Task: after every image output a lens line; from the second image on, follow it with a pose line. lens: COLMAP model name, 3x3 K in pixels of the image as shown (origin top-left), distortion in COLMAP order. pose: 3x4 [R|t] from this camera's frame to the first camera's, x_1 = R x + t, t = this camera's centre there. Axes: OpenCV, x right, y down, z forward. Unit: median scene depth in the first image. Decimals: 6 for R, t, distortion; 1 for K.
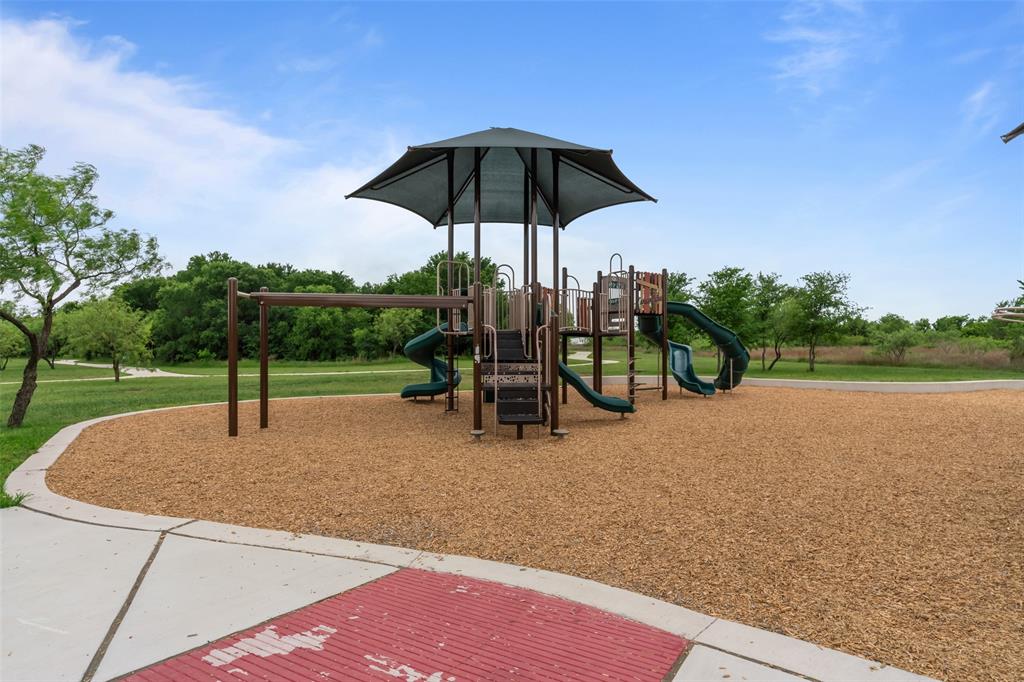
lens RADIAL K [[573.4, 0, 512.0], [0, 573.4, 341.0], [0, 0, 1]] dist [-0.001732, -0.000191]
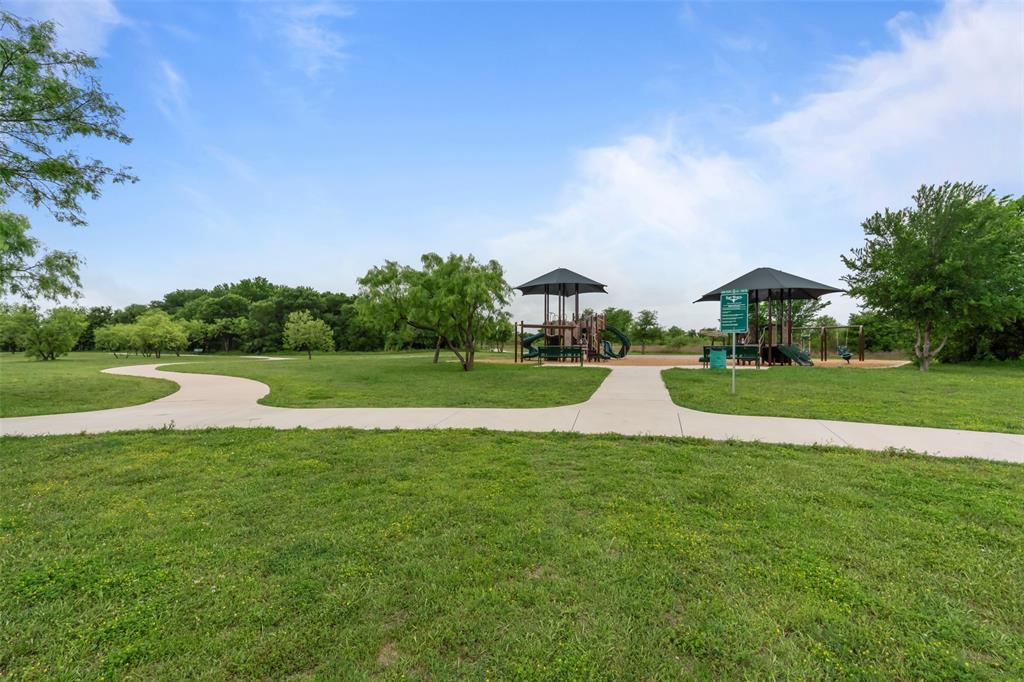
lens RADIAL K [[463.0, 0, 512.0], [0, 463.0, 341.0], [0, 0, 1]] dist [-0.001755, -0.000039]
pose [[0.969349, 0.008202, 0.245549, -0.246019], [-0.007244, 0.999962, -0.004804, 0.007948], [-0.245579, 0.002878, 0.969372, -0.367405]]
